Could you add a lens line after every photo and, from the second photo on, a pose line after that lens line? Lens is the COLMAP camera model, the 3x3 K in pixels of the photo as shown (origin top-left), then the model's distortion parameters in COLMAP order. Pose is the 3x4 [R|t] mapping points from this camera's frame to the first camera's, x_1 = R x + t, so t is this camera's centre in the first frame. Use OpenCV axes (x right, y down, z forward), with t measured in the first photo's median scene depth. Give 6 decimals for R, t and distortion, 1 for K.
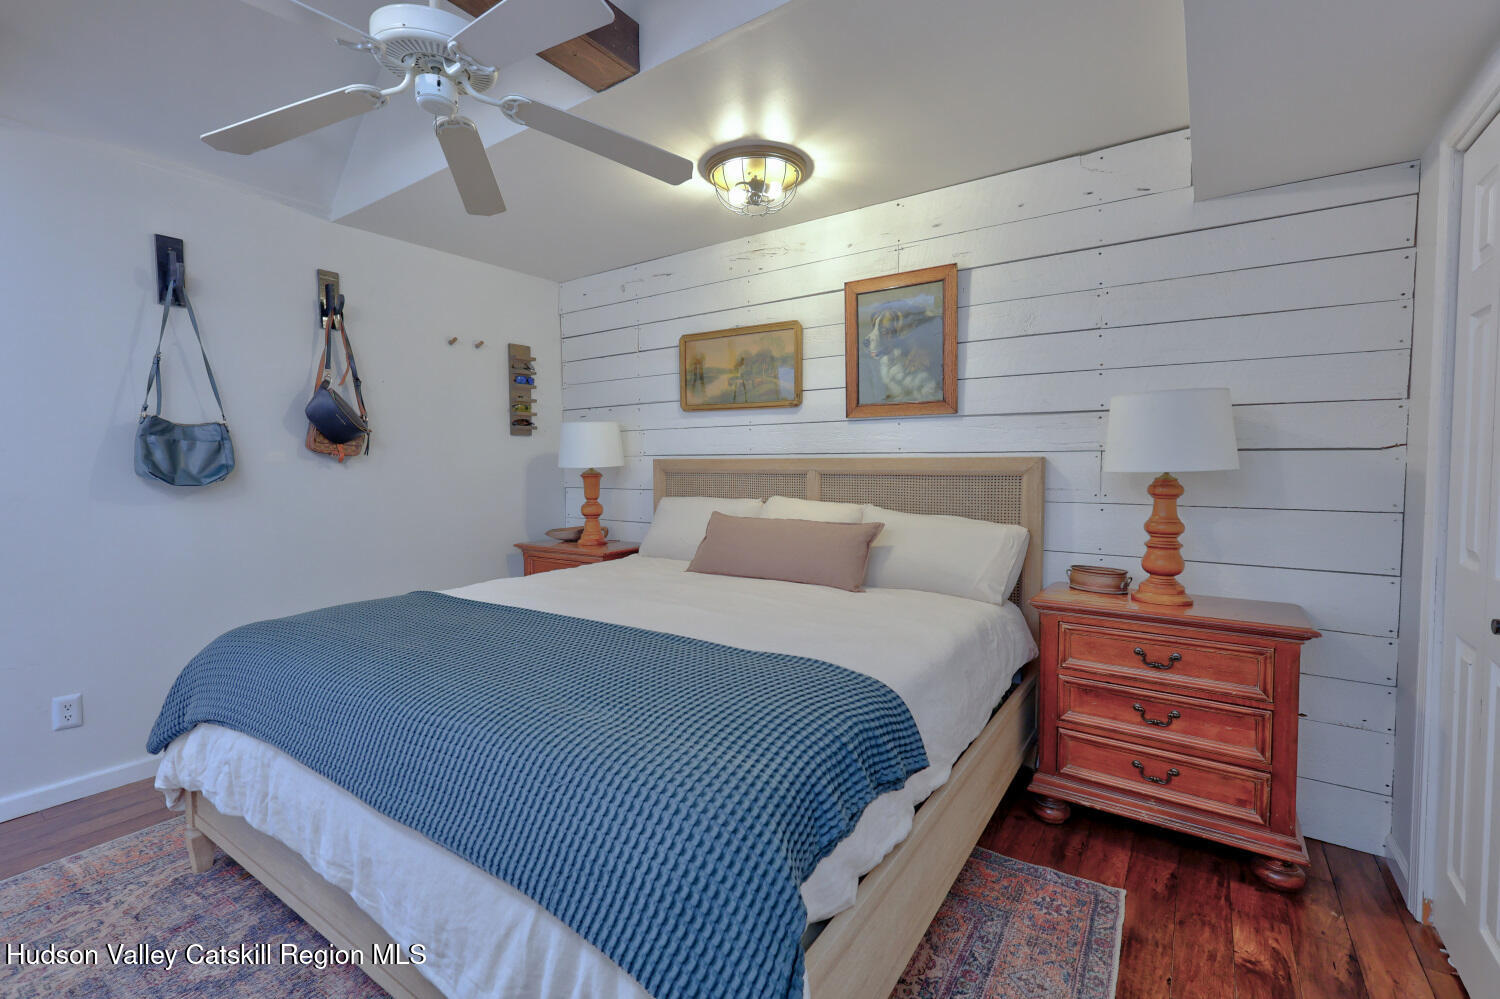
lens RADIAL K [[646.6, 0, 752.5], [0, 646.6, 495.8], [0, 0, 1]] dist [0.004800, -0.001028]
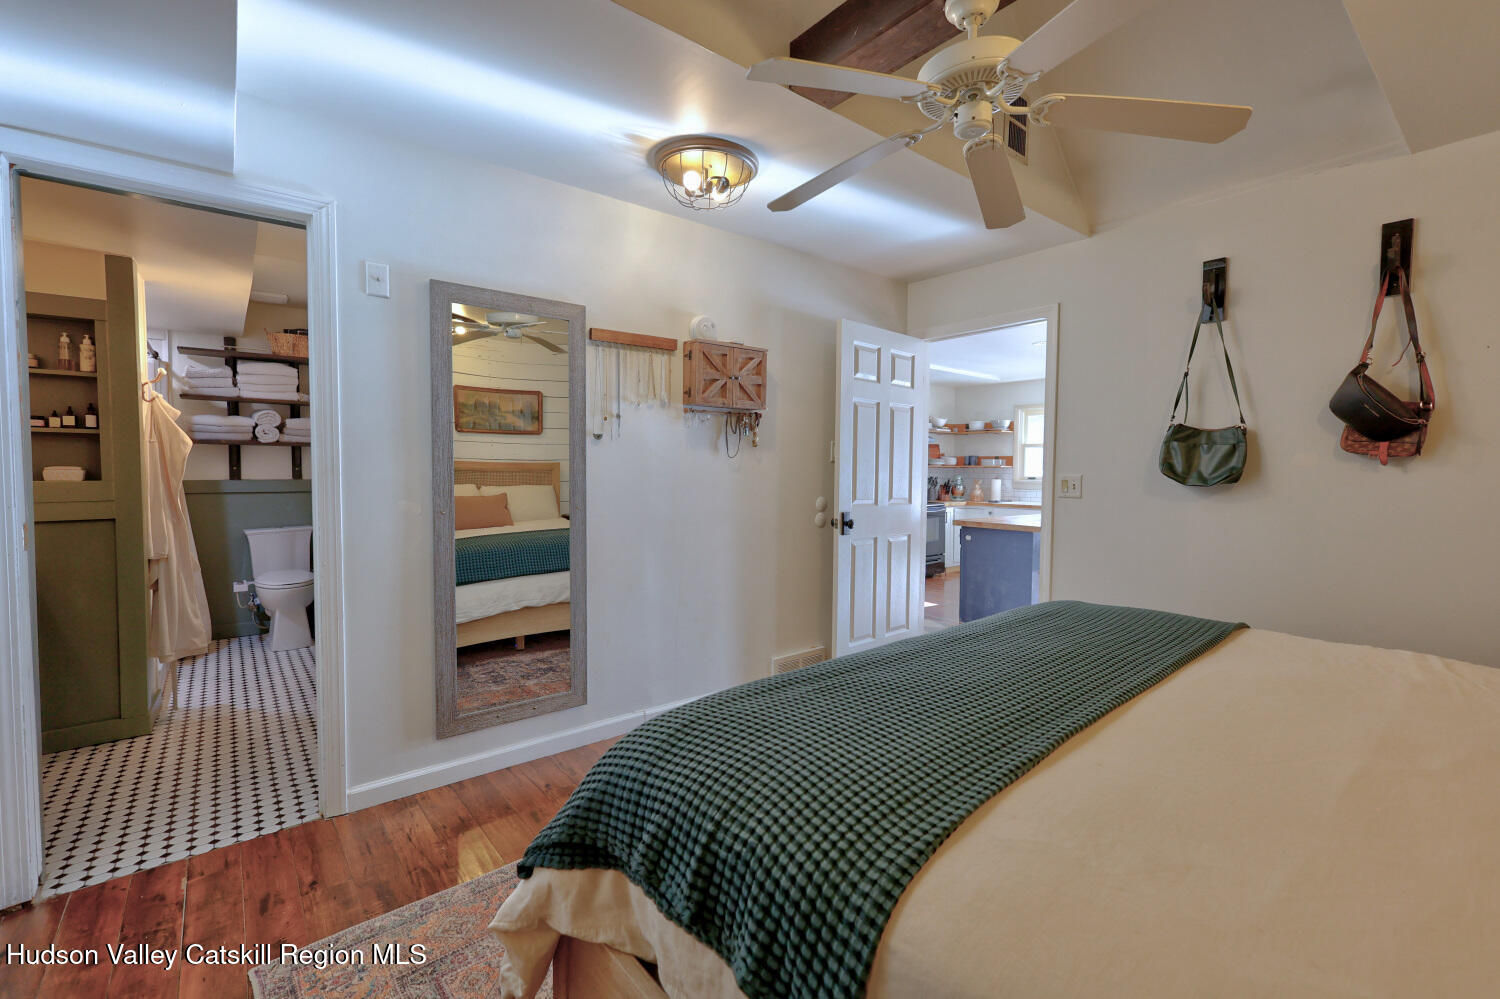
lens RADIAL K [[646.6, 0, 752.5], [0, 646.6, 495.8], [0, 0, 1]] dist [0.004800, -0.001028]
pose [[-0.270537, 0.048933, -0.961465, 0.377544], [-0.049498, 0.996679, 0.064653, -0.031649], [0.961436, 0.065082, -0.267217, 0.555663]]
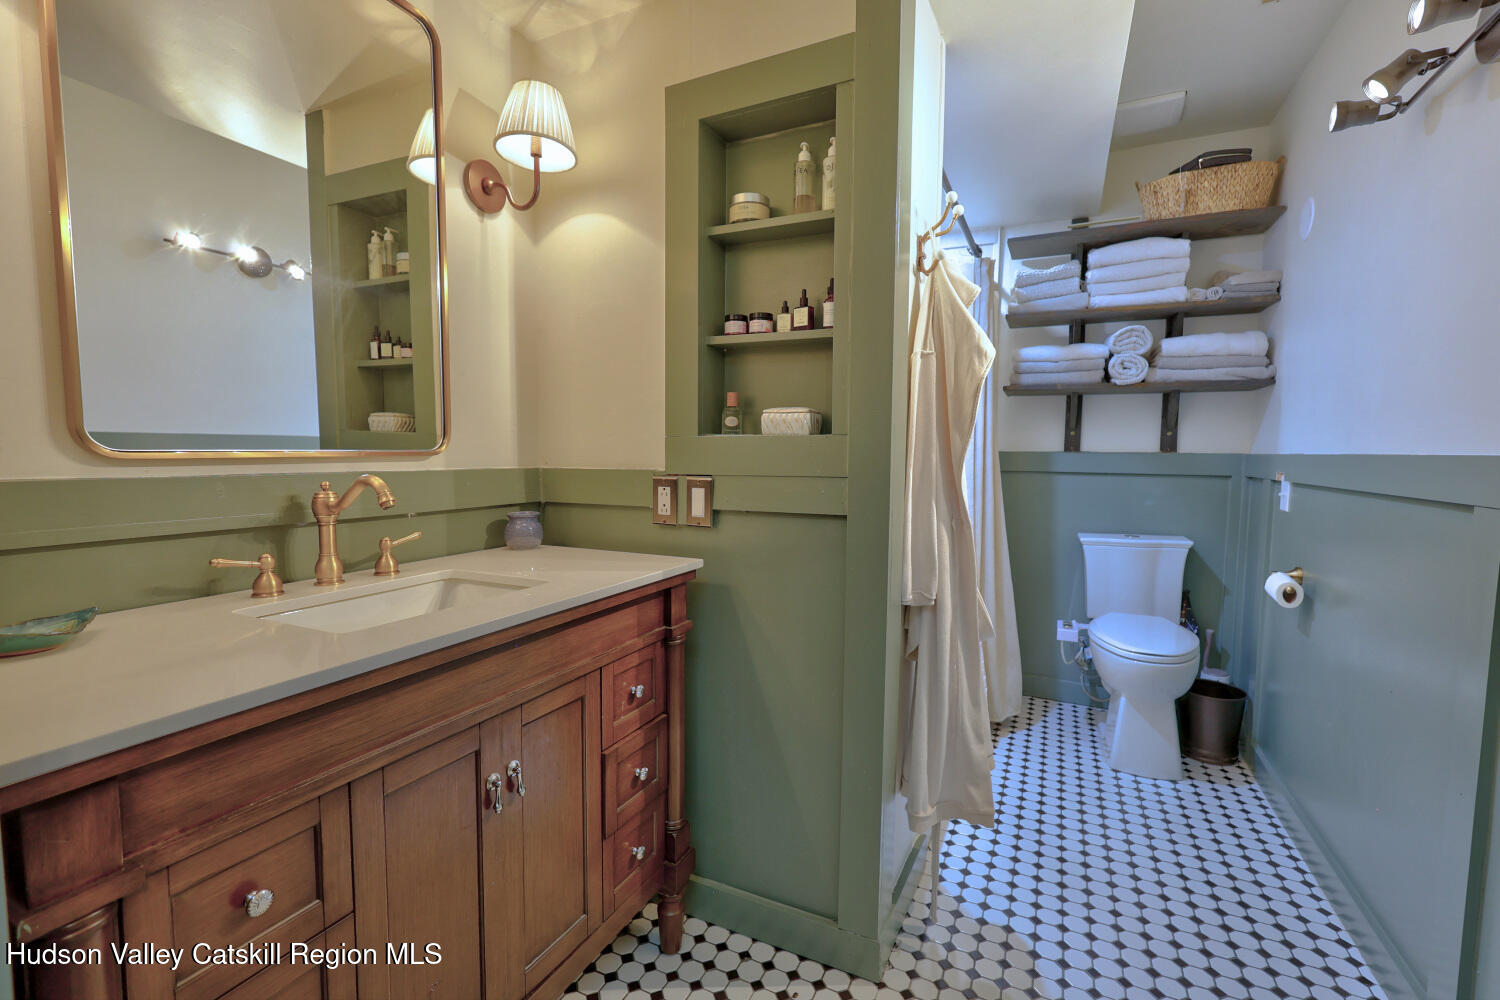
lens RADIAL K [[646.6, 0, 752.5], [0, 646.6, 496.3], [0, 0, 1]] dist [0.004800, -0.001028]
pose [[-0.985719, 0.012547, -0.167933, -0.202679], [-0.008200, 0.992461, 0.122288, 0.050769], [0.168201, 0.121919, -0.978184, -0.254773]]
